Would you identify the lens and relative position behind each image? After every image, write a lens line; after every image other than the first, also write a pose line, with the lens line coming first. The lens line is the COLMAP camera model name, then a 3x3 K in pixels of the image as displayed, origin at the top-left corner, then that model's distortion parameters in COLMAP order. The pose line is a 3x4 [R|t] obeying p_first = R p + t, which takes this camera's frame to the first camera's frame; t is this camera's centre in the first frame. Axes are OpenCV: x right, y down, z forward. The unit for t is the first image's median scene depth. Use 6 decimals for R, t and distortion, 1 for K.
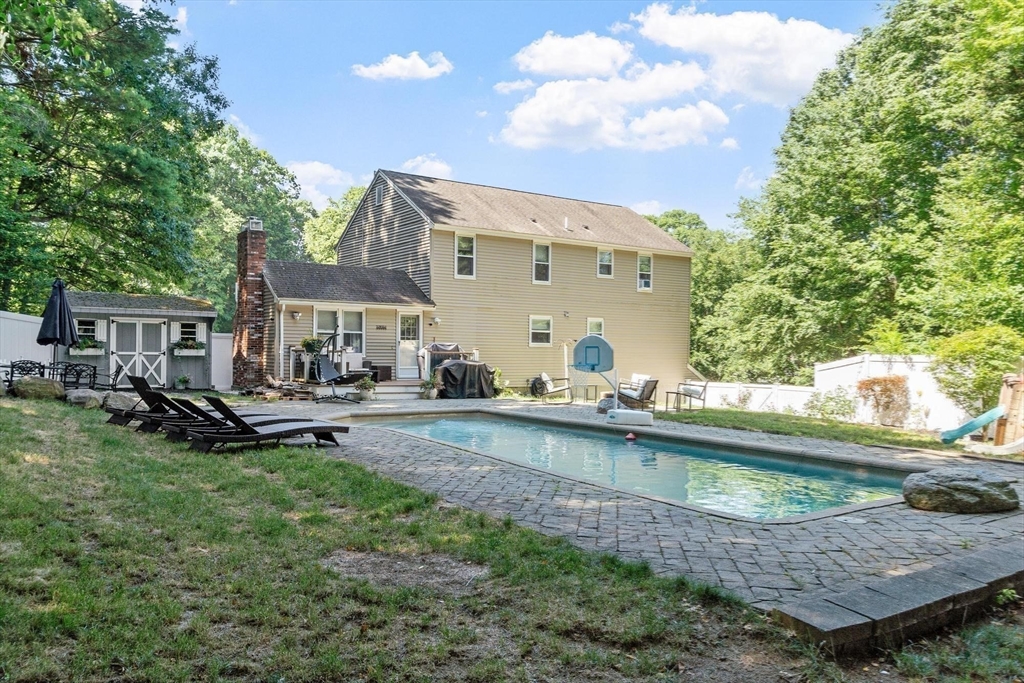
lens RADIAL K [[807.1, 0, 513.6], [0, 807.1, 358.5], [0, 0, 1]] dist [0.006602, 0.002880]
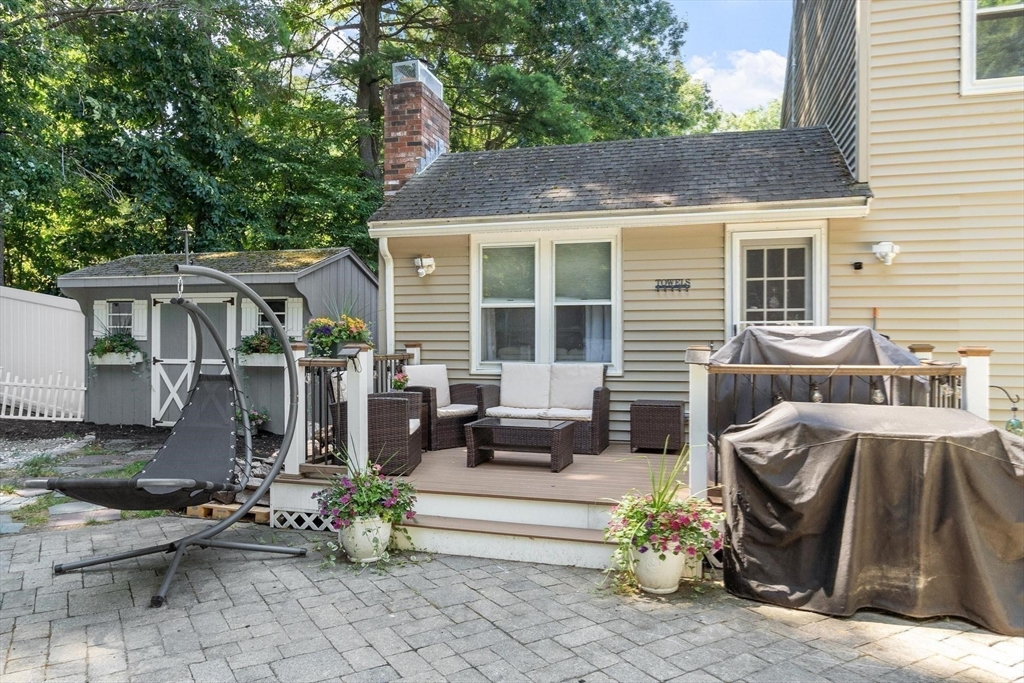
lens RADIAL K [[711.8, 0, 512.0], [0, 711.8, 341.5], [0, 0, 1]] dist [0.000035, -0.000759]
pose [[0.637751, -0.013281, -0.770128, 0.017793], [-0.002496, 0.999810, -0.019309, -0.010162], [0.770239, 0.014236, 0.637597, 0.803455]]
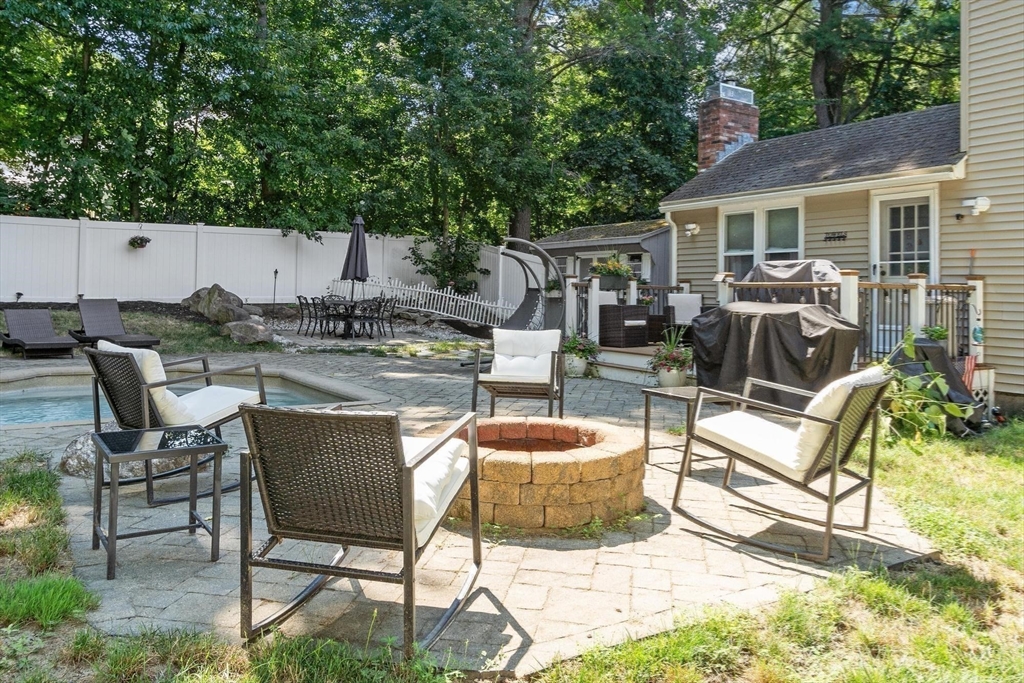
lens RADIAL K [[780.6, 0, 511.8], [0, 780.6, 274.4], [0, 0, 1]] dist [0.002139, 0.001338]
pose [[-0.038154, -0.045791, -0.998222, 0.289687], [-0.039680, 0.998231, -0.044275, 0.009597], [0.998484, 0.037920, -0.039903, 0.879495]]
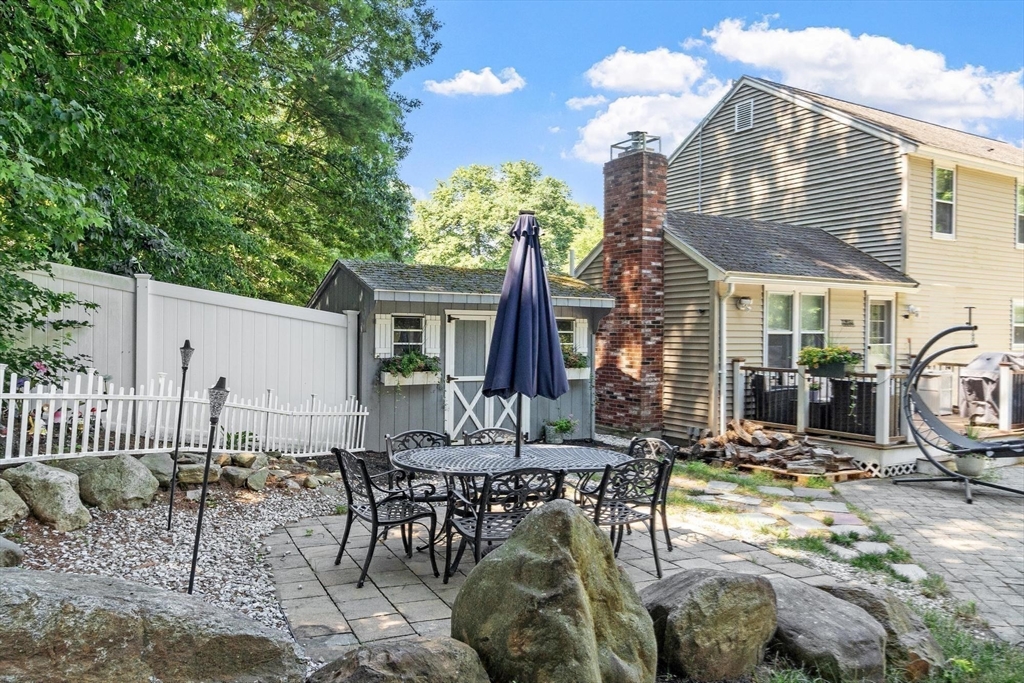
lens RADIAL K [[753.0, 0, 511.1], [0, 753.0, 328.3], [0, 0, 1]] dist [0.003527, 0.001009]
pose [[0.998307, -0.004584, -0.057991, -0.390355], [0.003885, 0.999919, -0.012157, -0.030448], [0.058042, 0.011911, 0.998243, 0.472563]]
